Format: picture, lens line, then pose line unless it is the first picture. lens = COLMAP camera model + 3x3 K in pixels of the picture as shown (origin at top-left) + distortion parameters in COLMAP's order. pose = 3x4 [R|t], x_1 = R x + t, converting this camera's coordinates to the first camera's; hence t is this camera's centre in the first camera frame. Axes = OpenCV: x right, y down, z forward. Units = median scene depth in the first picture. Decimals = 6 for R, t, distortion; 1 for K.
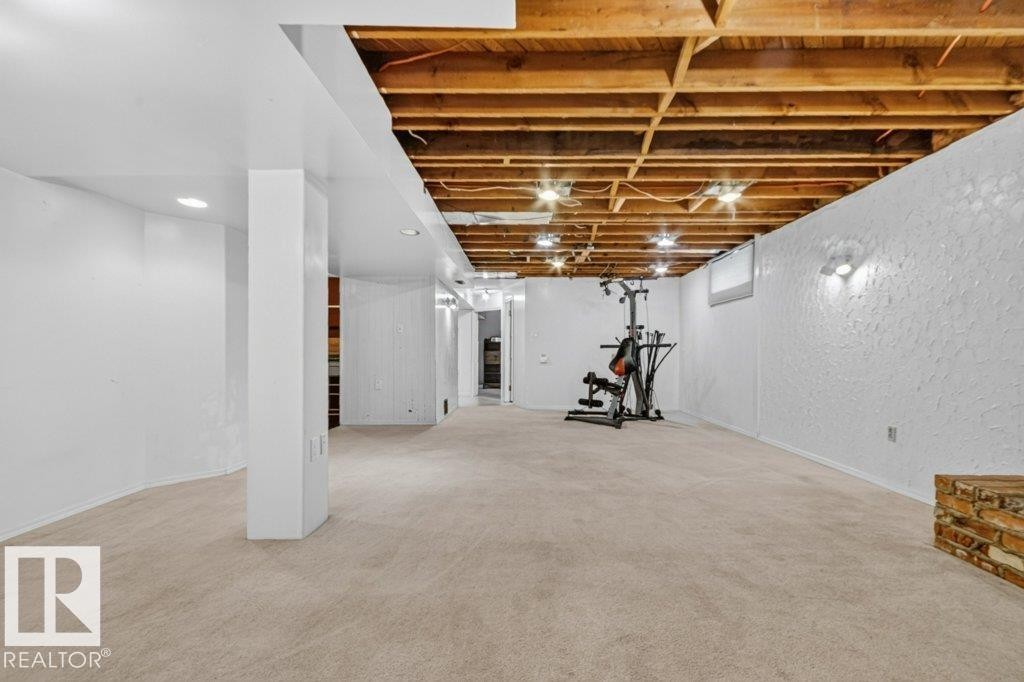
lens RADIAL K [[471.4, 0, 509.1], [0, 471.4, 354.8], [0, 0, 1]] dist [0.002010, 0.001204]
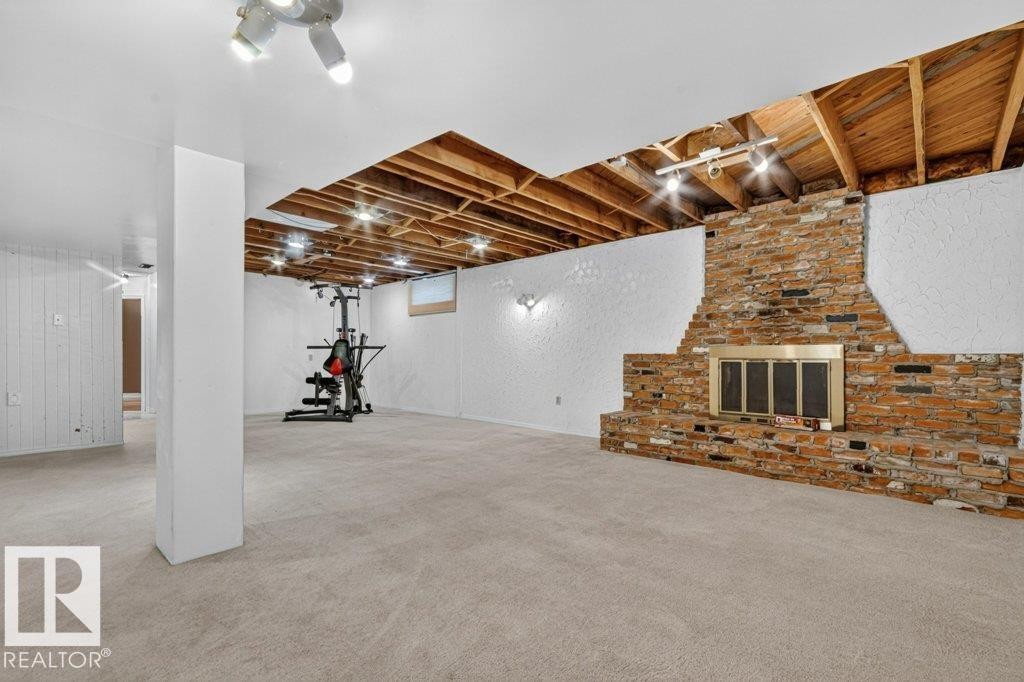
lens RADIAL K [[471.4, 0, 527.3], [0, 471.4, 354.5], [0, 0, 1]] dist [0.002010, 0.001204]
pose [[0.651003, 0.001828, 0.759073, -0.529344], [-0.000594, 0.999998, -0.001899, 0.000134], [-0.759075, 0.000785, 0.651003, -0.049757]]
